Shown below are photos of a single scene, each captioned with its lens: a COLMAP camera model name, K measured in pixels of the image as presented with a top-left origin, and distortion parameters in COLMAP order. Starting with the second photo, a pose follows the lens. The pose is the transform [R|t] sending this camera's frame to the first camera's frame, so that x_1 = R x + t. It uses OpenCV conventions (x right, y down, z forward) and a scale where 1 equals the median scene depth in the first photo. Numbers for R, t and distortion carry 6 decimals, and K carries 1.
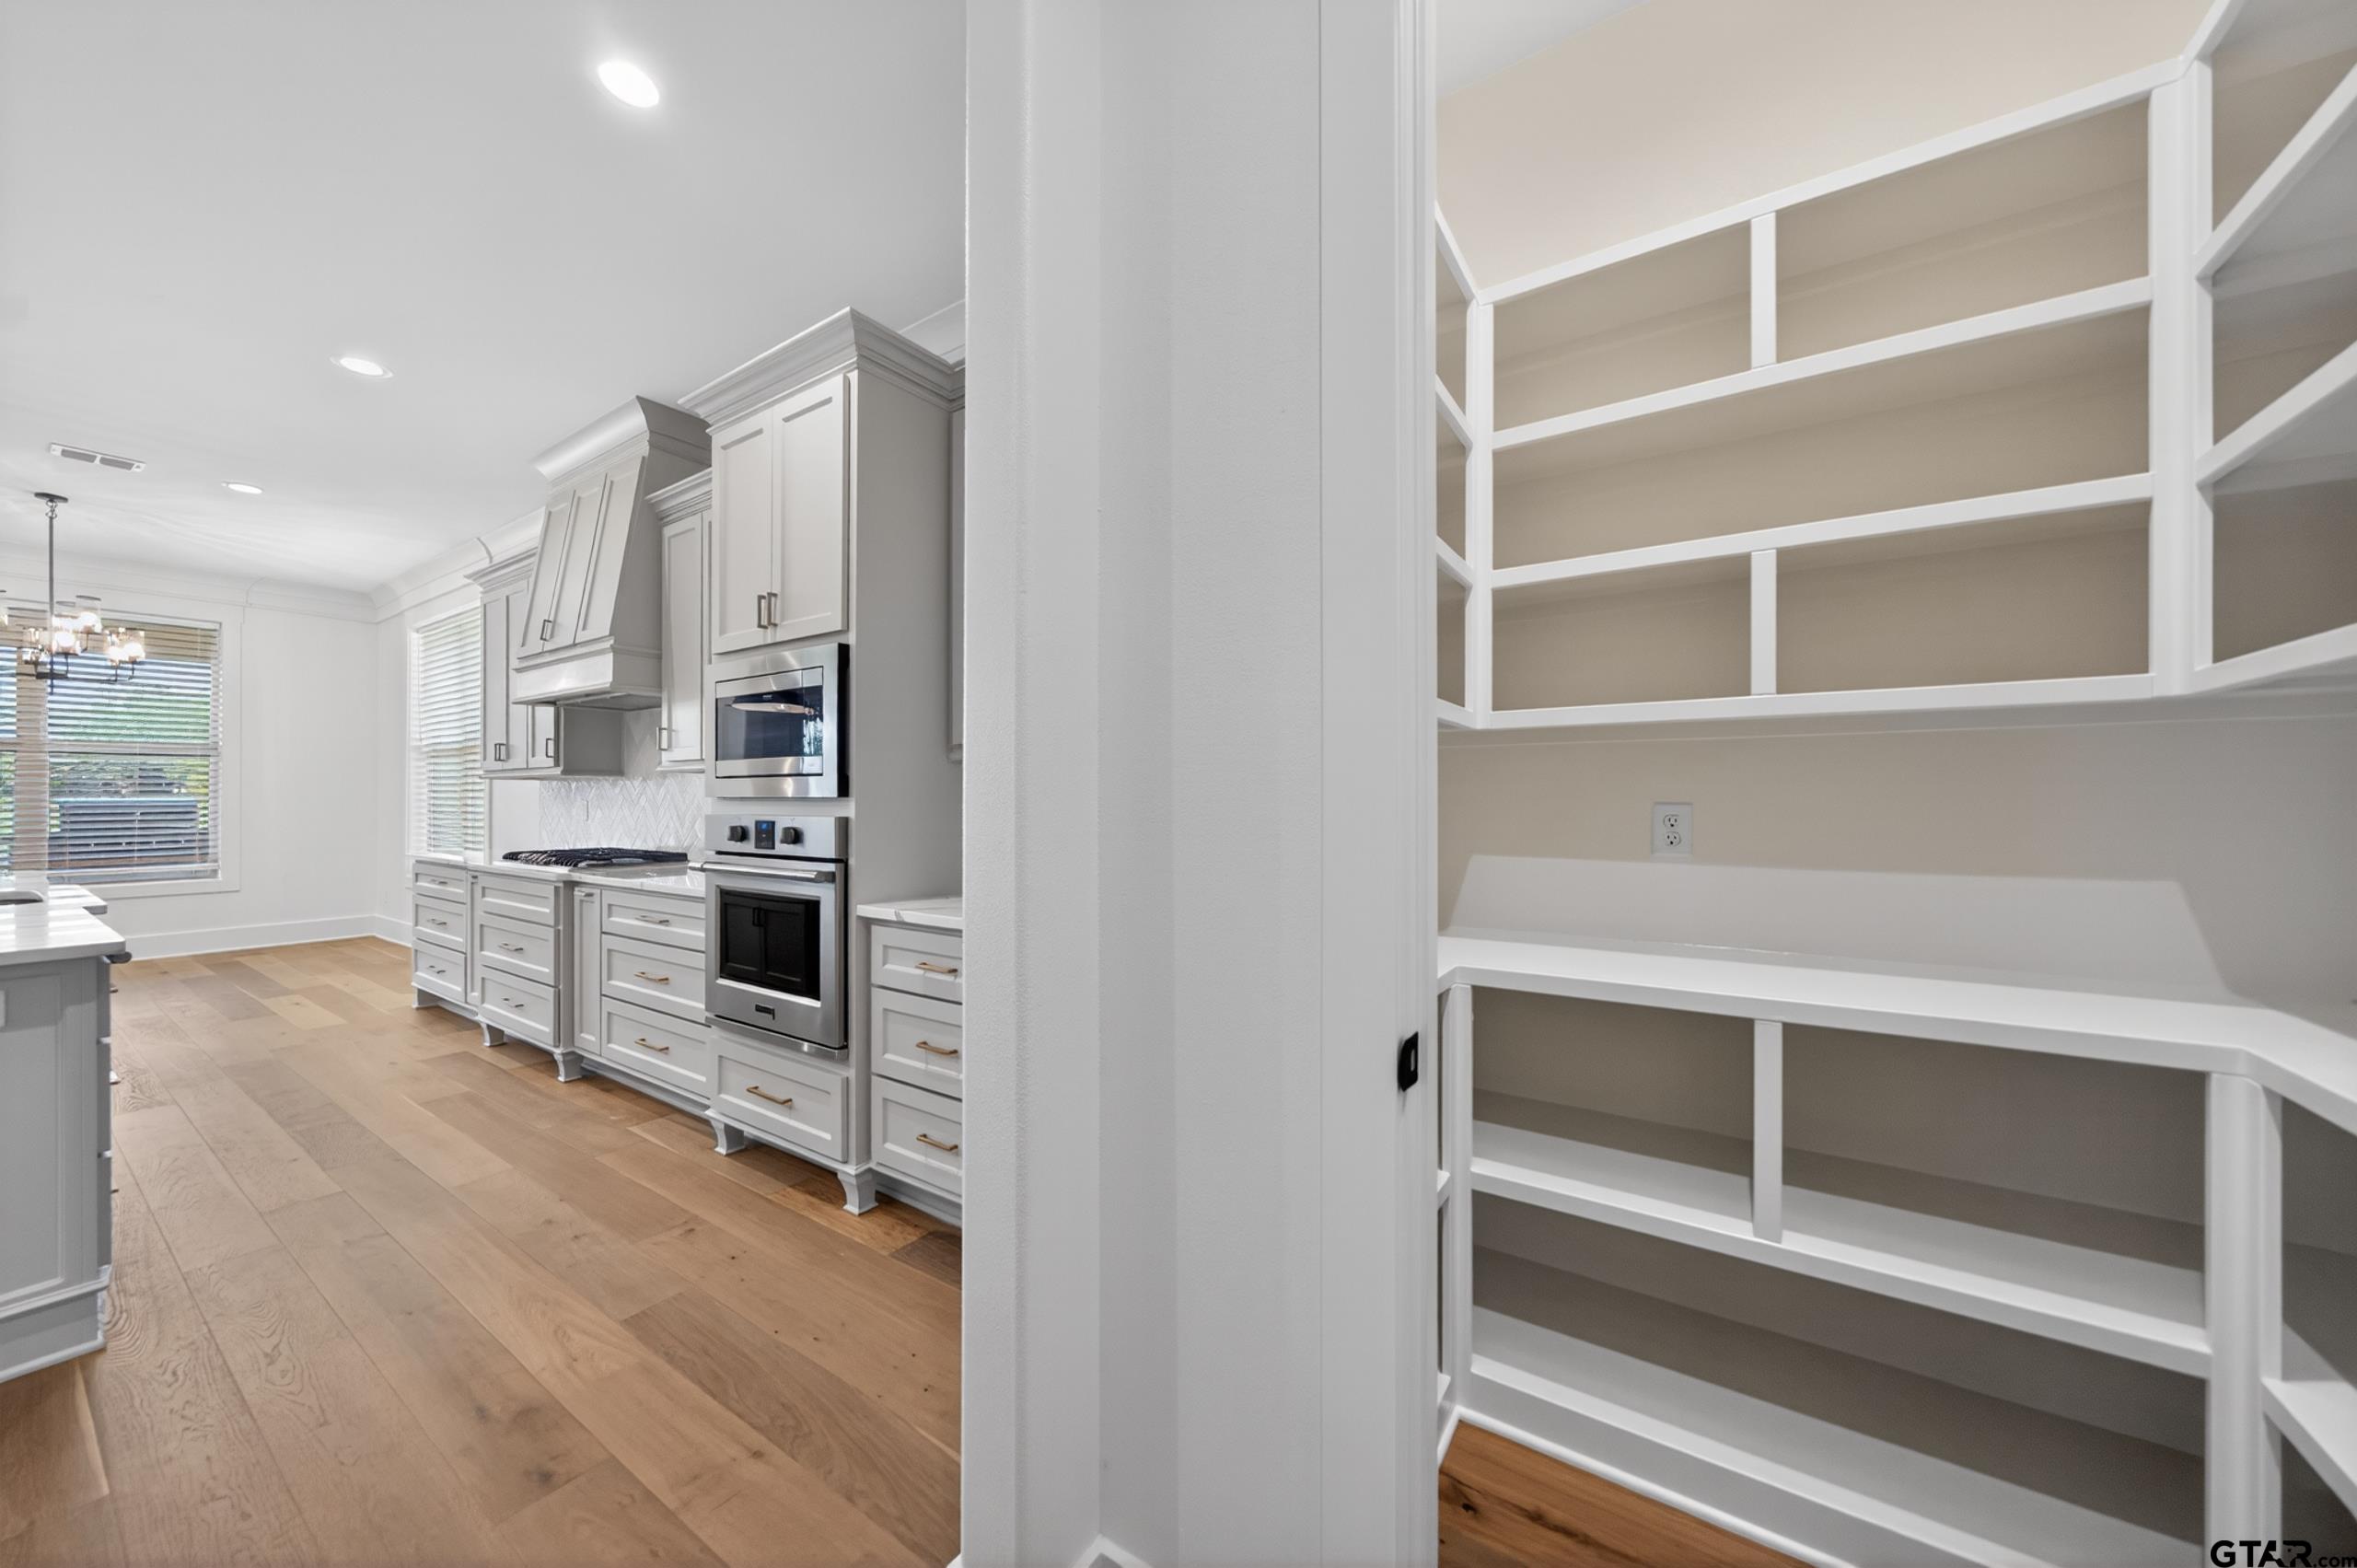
lens RADIAL K [[820.1, 0, 1190.3], [0, 820.1, 800.7], [0, 0, 1]] dist [-0.008600, 0.001970]
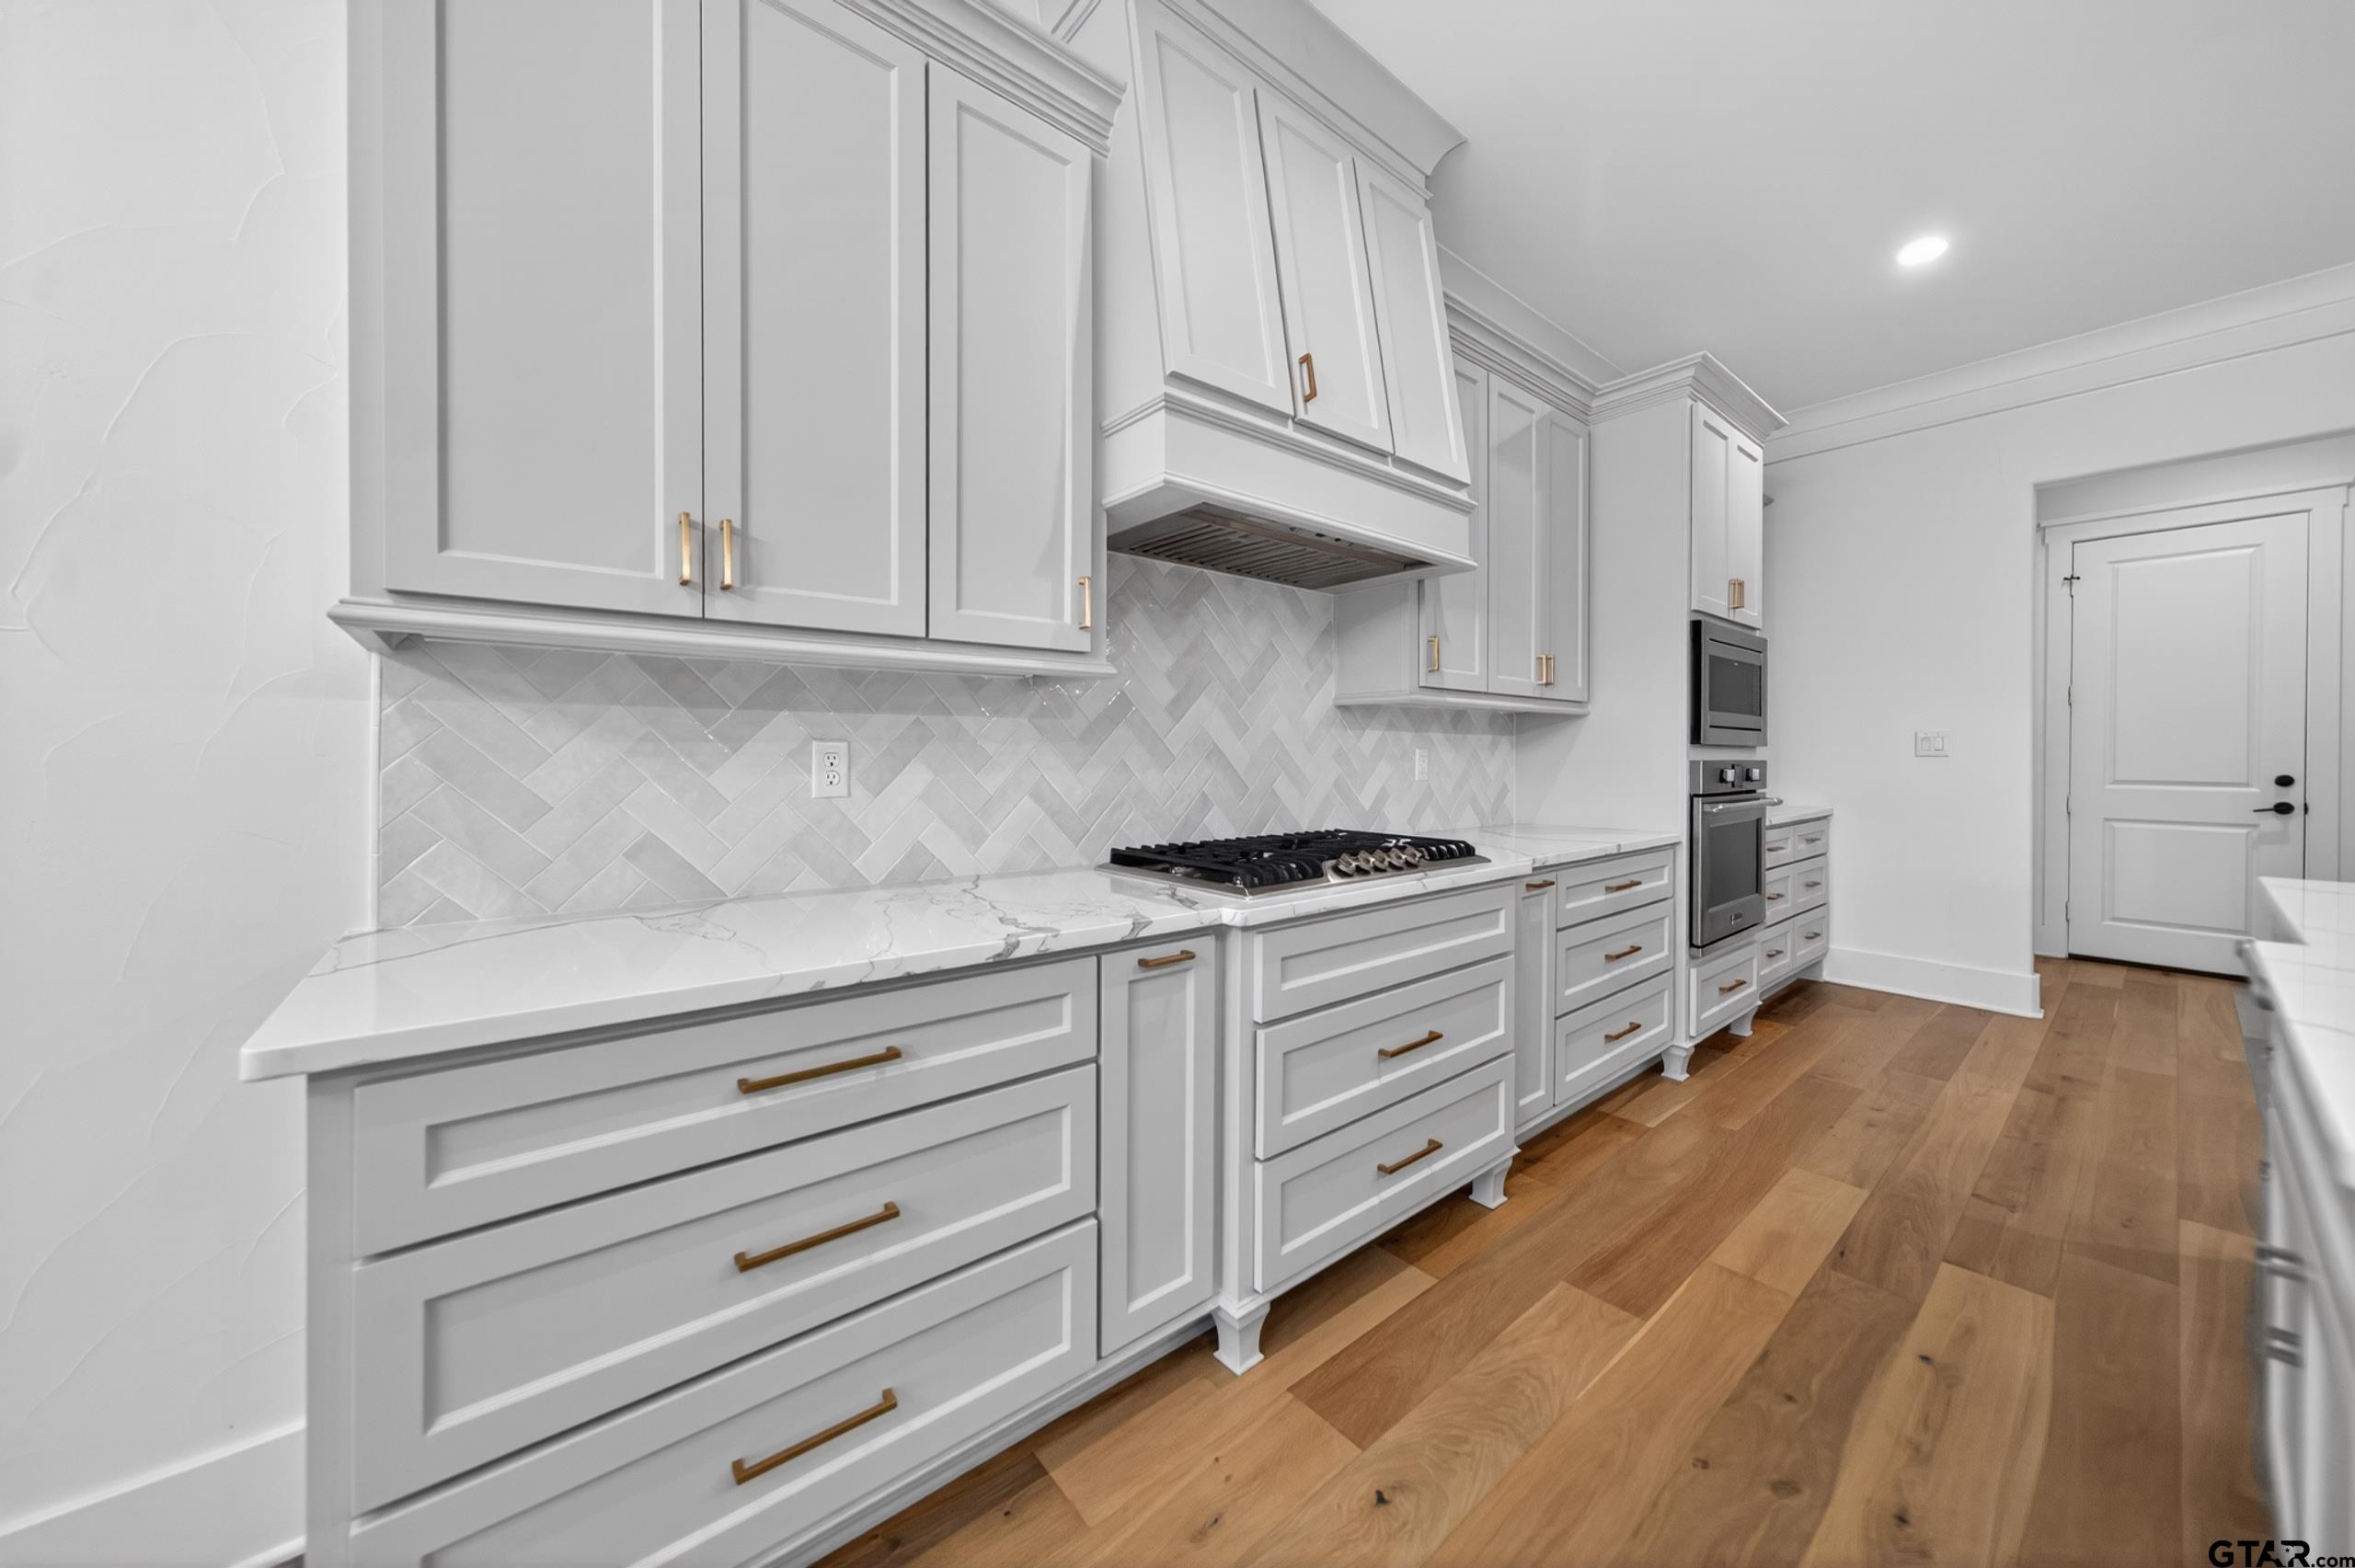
lens RADIAL K [[819.2, 0, 1170.6], [0, 819.2, 754.7], [0, 0, 1]] dist [-0.008600, 0.001970]
pose [[0.306737, -0.004758, 0.951782, -1.634405], [-0.001218, 0.999985, 0.005391, 0.007584], [-0.951793, -0.002813, 0.306727, 1.204042]]
